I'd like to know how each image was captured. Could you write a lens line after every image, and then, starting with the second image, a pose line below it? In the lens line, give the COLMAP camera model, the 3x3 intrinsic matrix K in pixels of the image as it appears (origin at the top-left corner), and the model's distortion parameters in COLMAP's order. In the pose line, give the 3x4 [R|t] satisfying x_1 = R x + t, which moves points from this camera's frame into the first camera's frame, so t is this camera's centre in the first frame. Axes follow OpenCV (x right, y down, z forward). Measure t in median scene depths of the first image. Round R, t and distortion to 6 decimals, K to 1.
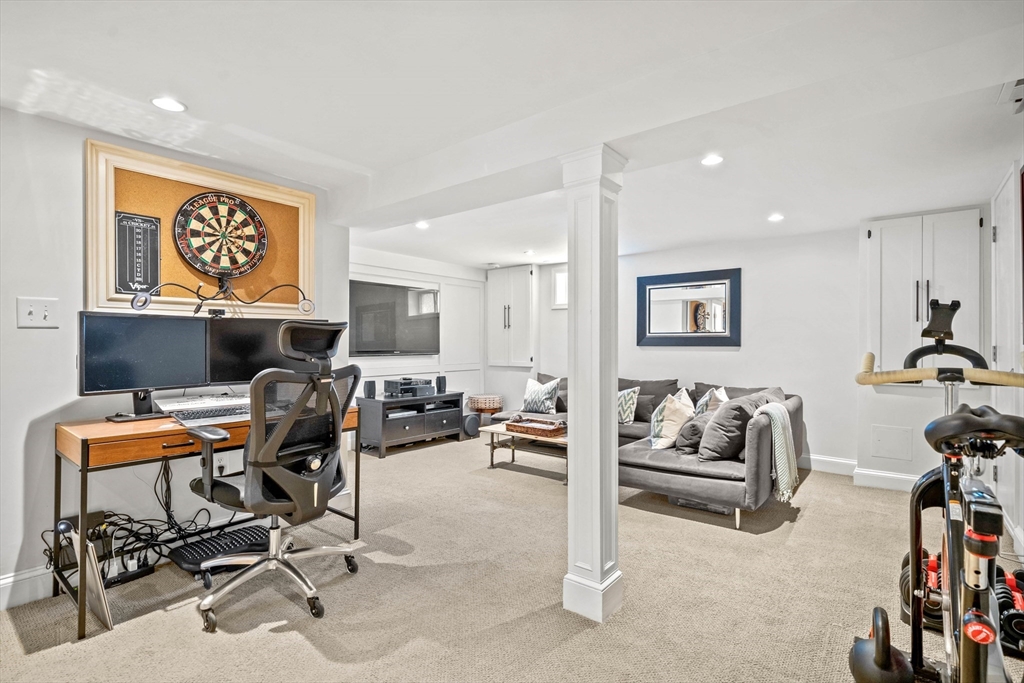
lens RADIAL K [[492.3, 0, 512.0], [0, 492.3, 341.5], [0, 0, 1]] dist [-0.000051, -0.000138]
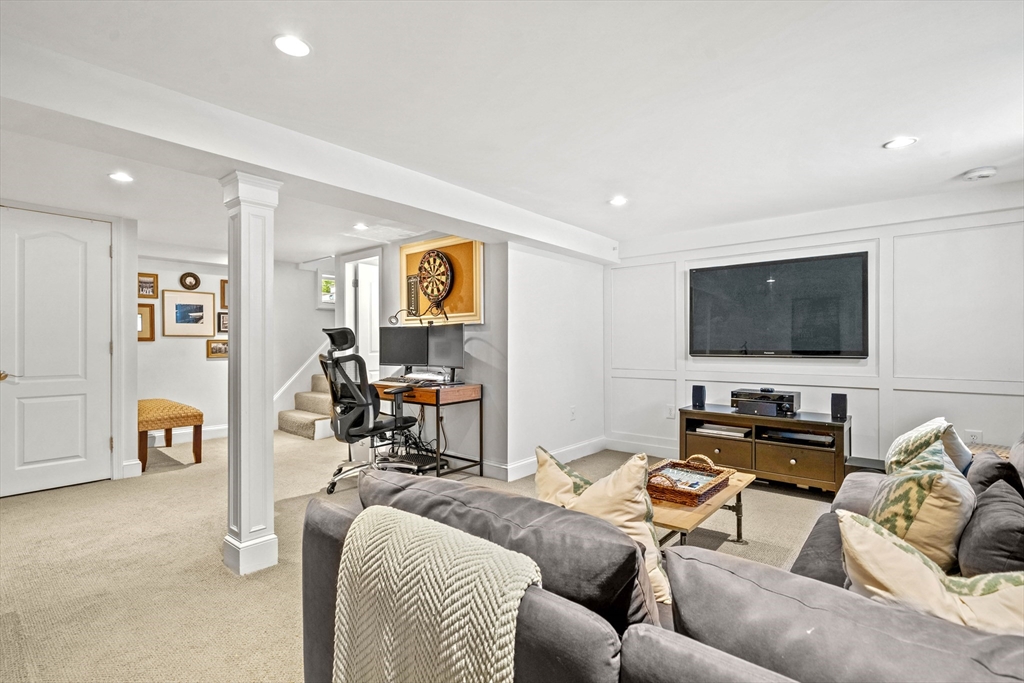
lens RADIAL K [[467.4, 0, 509.0], [0, 467.4, 341.0], [0, 0, 1]] dist [0.001370, 0.000484]
pose [[-0.040525, -0.003458, -0.999173, 0.961032], [0.006292, 0.999973, -0.003716, 0.009952], [0.999159, -0.006437, -0.040502, 1.306424]]
